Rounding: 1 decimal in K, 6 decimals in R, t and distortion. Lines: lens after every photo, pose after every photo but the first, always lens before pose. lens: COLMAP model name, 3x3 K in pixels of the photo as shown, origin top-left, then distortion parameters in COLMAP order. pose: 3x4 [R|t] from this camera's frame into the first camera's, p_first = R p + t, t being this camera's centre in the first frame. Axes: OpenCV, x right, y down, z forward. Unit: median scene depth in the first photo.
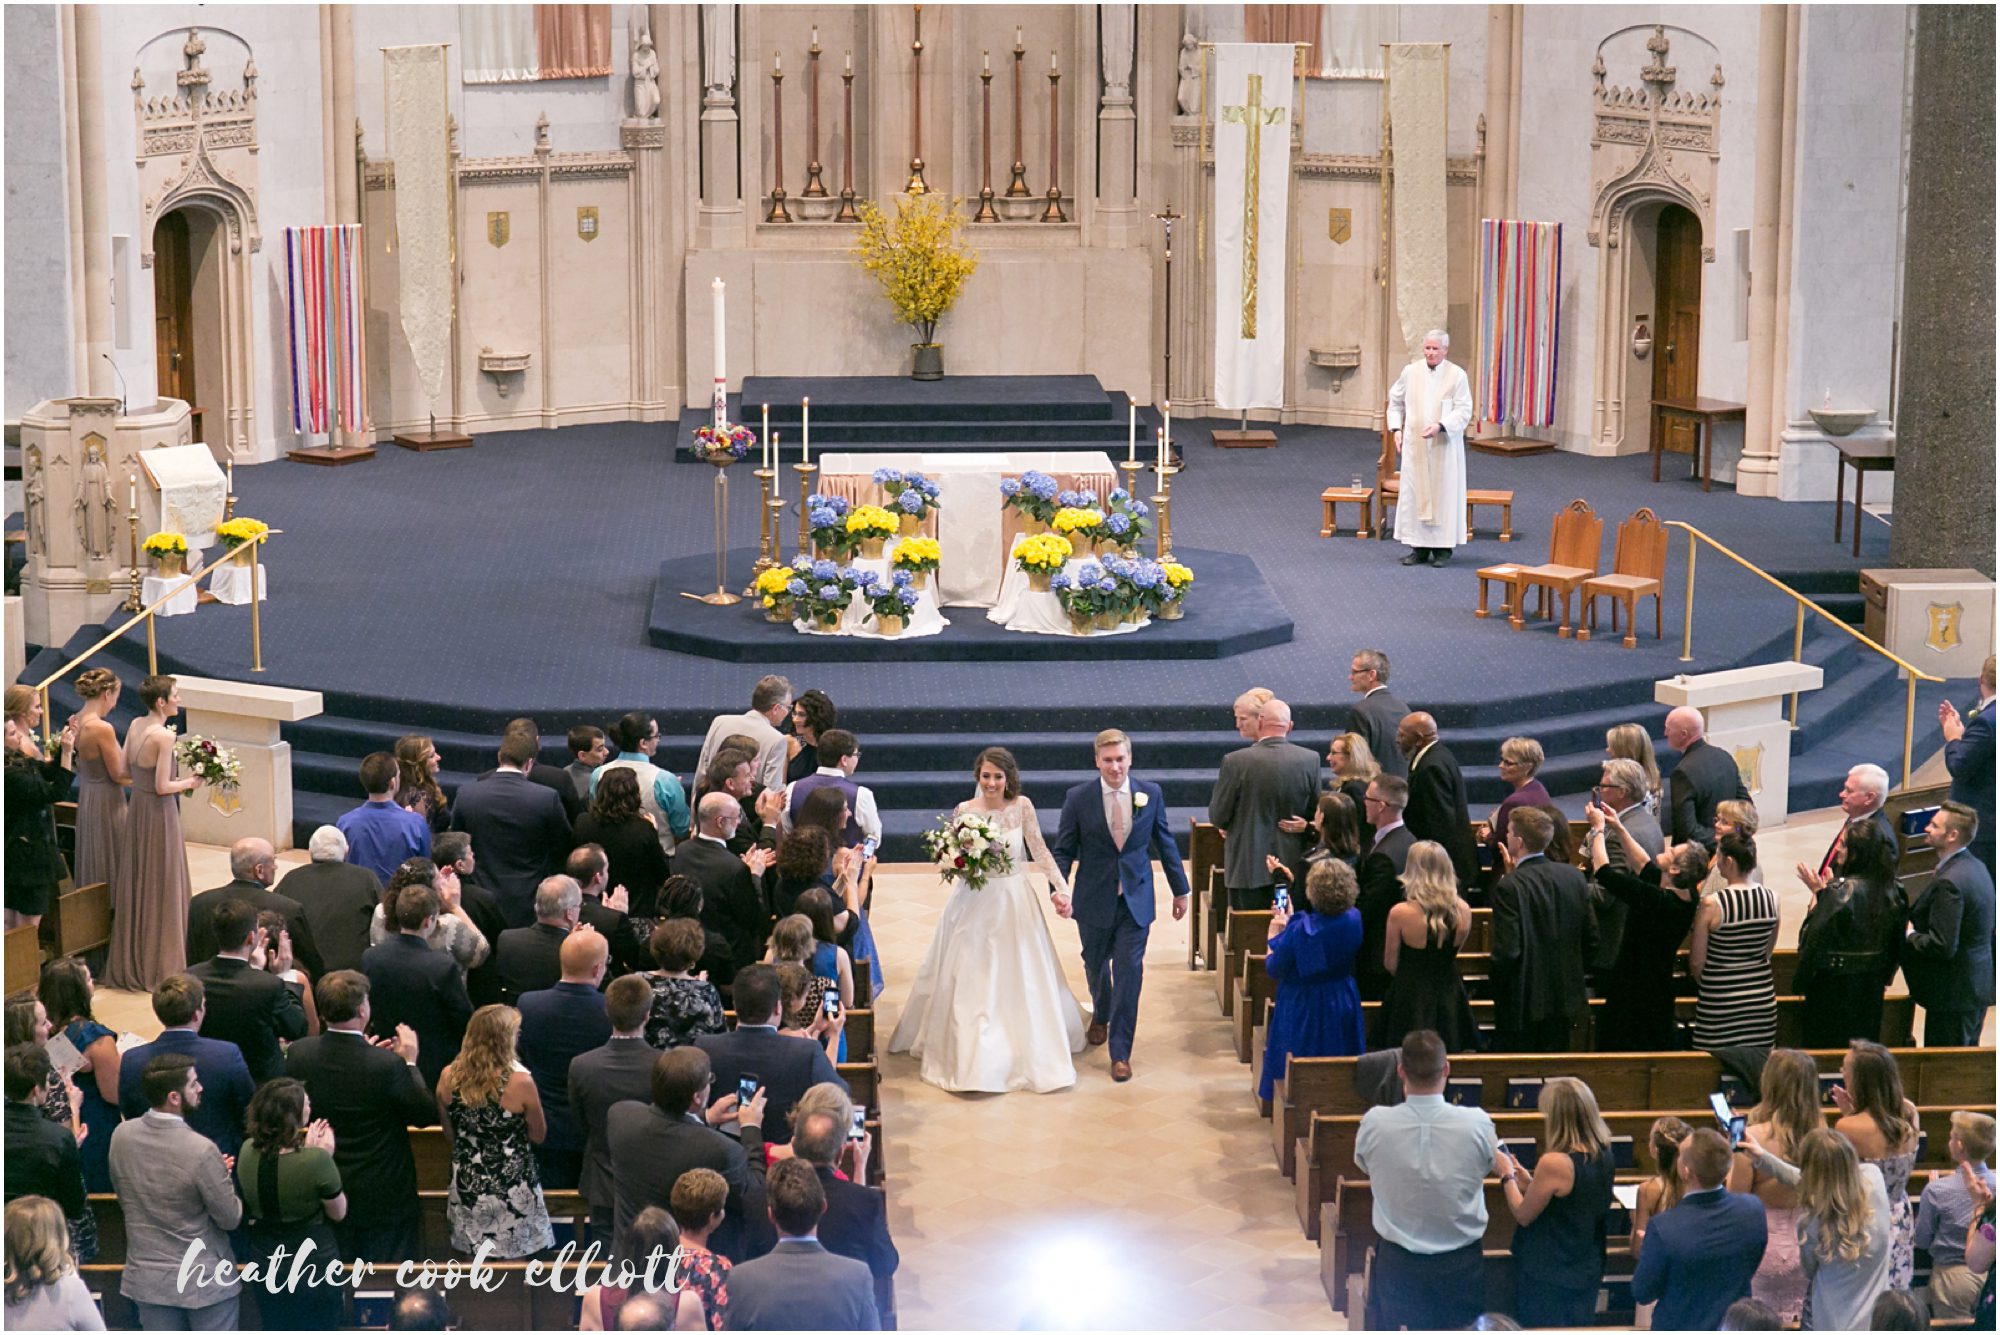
lens RADIAL K [[3749.2, 0, 1000.0], [0, 3749.2, 667.5], [0, 0, 1]] dist [0.004566, 0.089156]
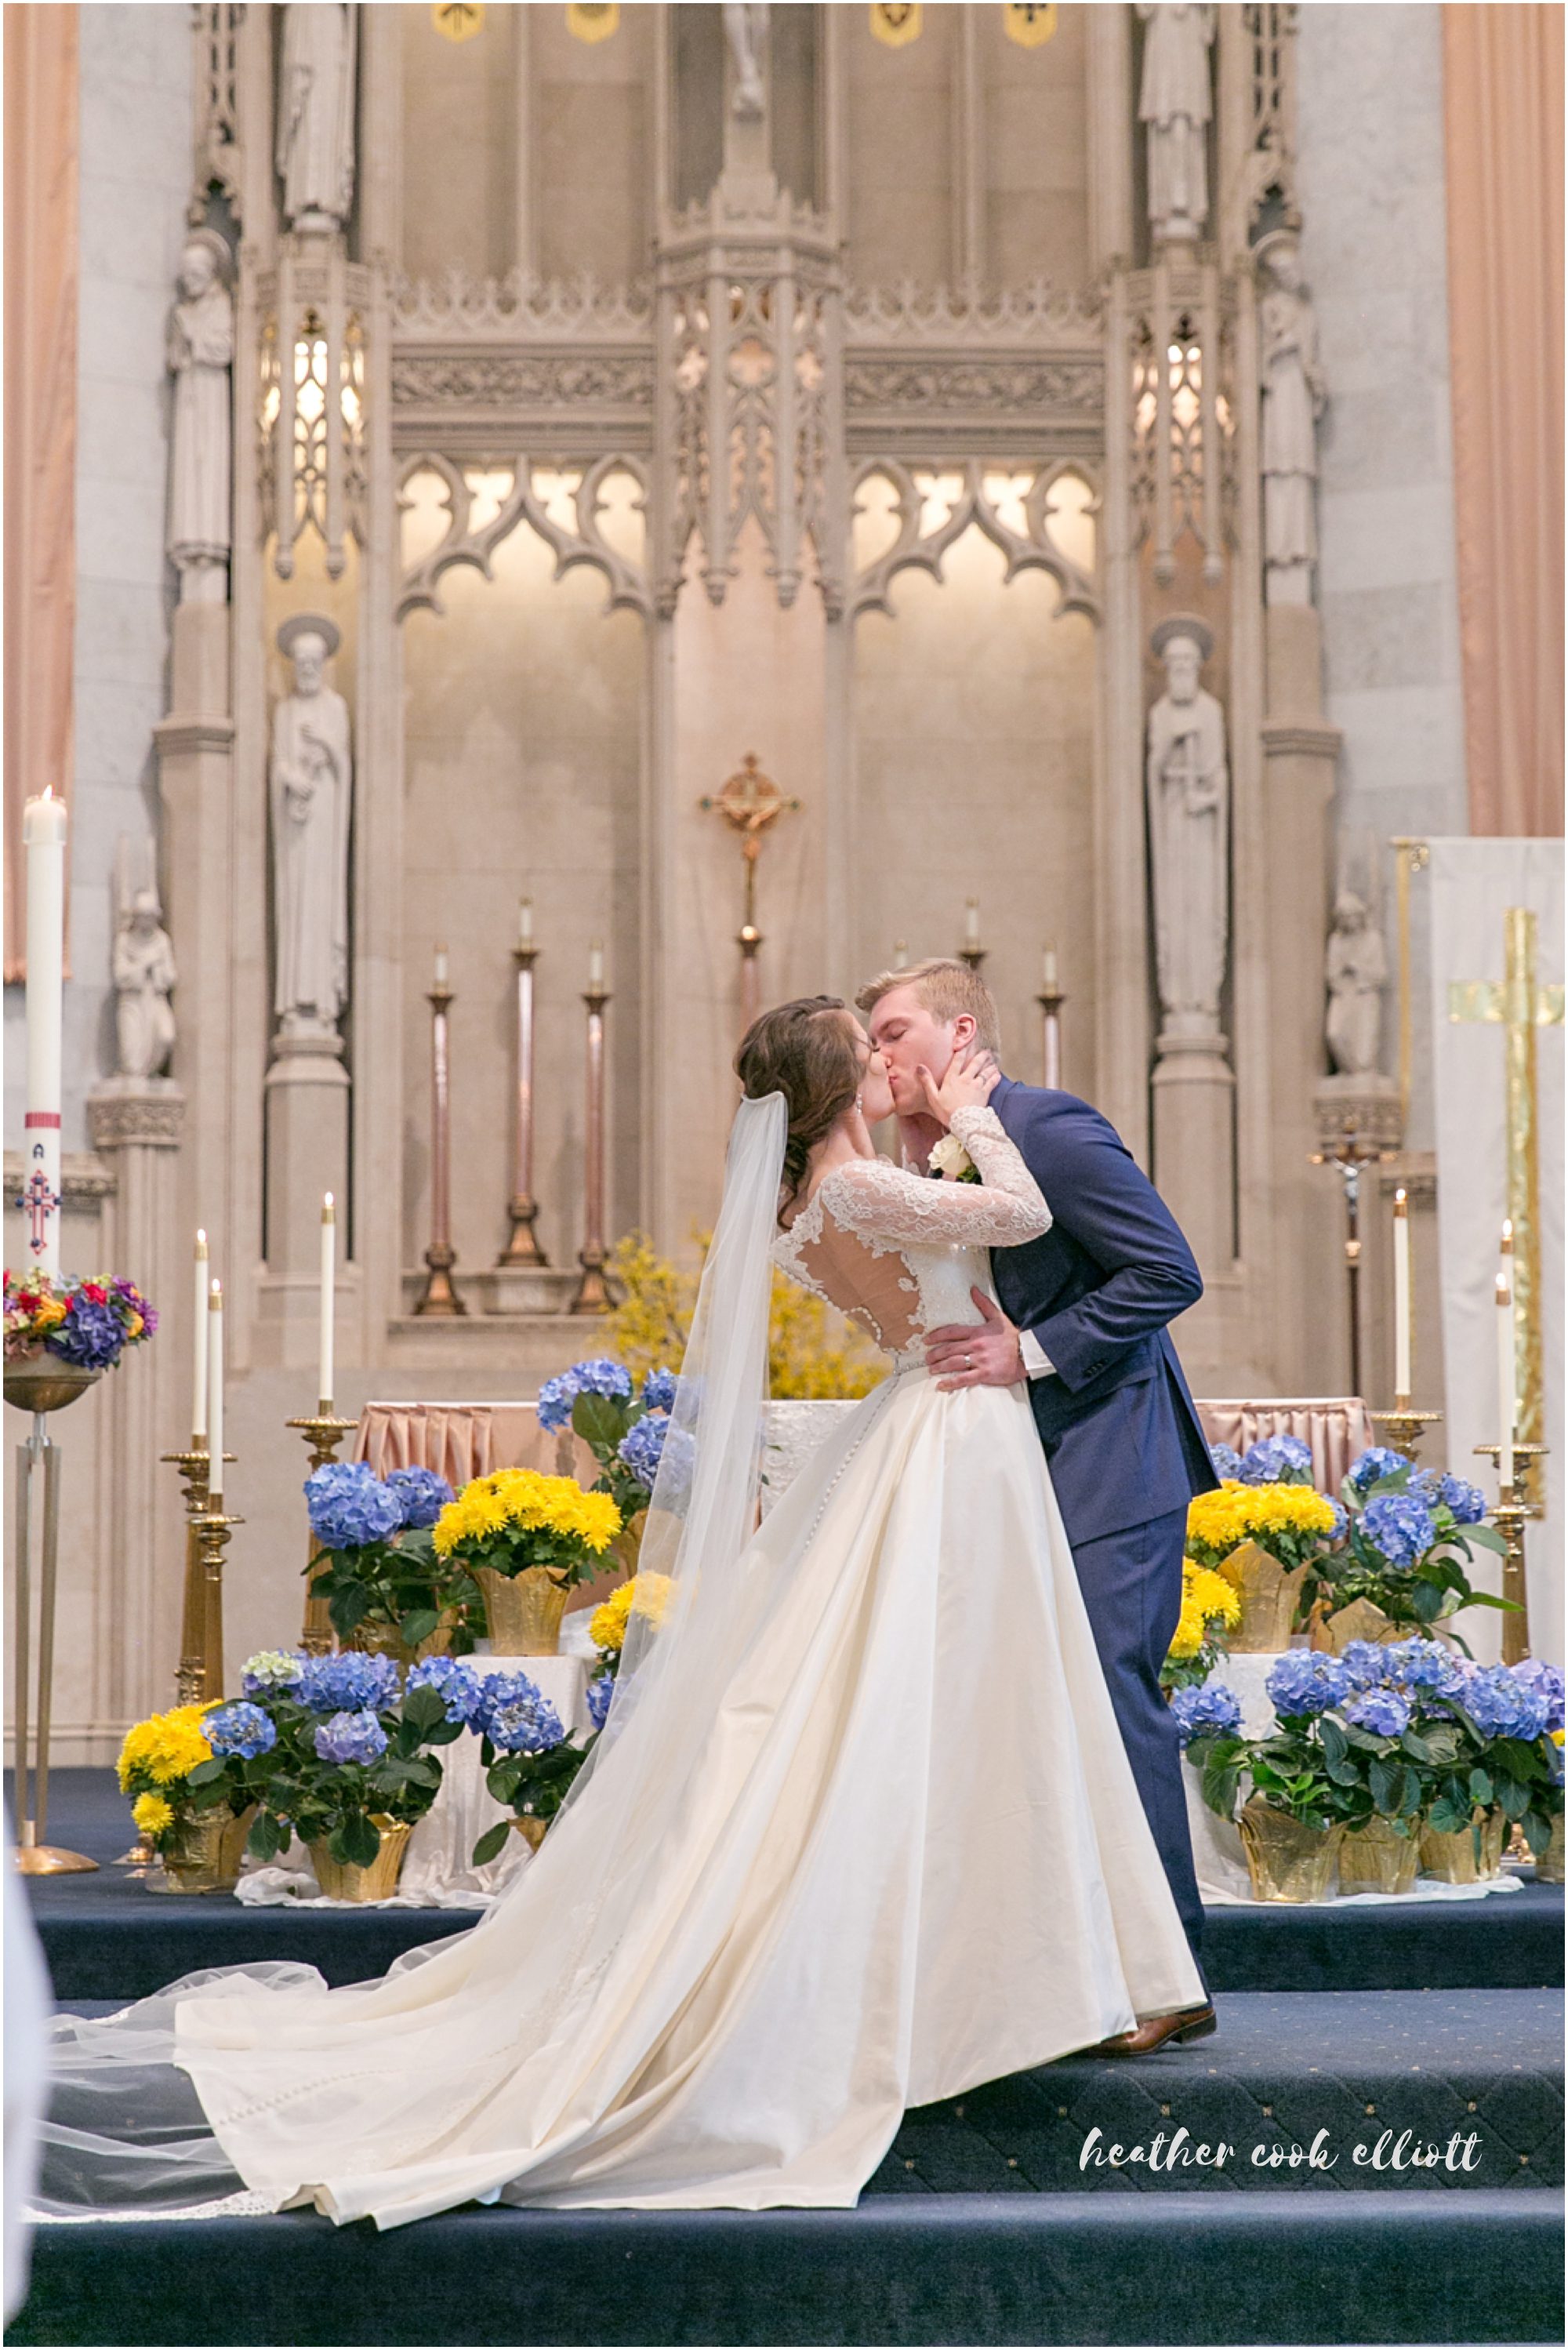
lens RADIAL K [[4405.0, 0, 809.5], [0, 4405.0, 1177.7], [0, 0, 1]] dist [0.004566, 0.089156]
pose [[0.999732, -0.010853, -0.020449, -0.004110], [0.003886, 0.949452, -0.313889, 0.030328], [0.022822, 0.313725, 0.949239, 0.504927]]
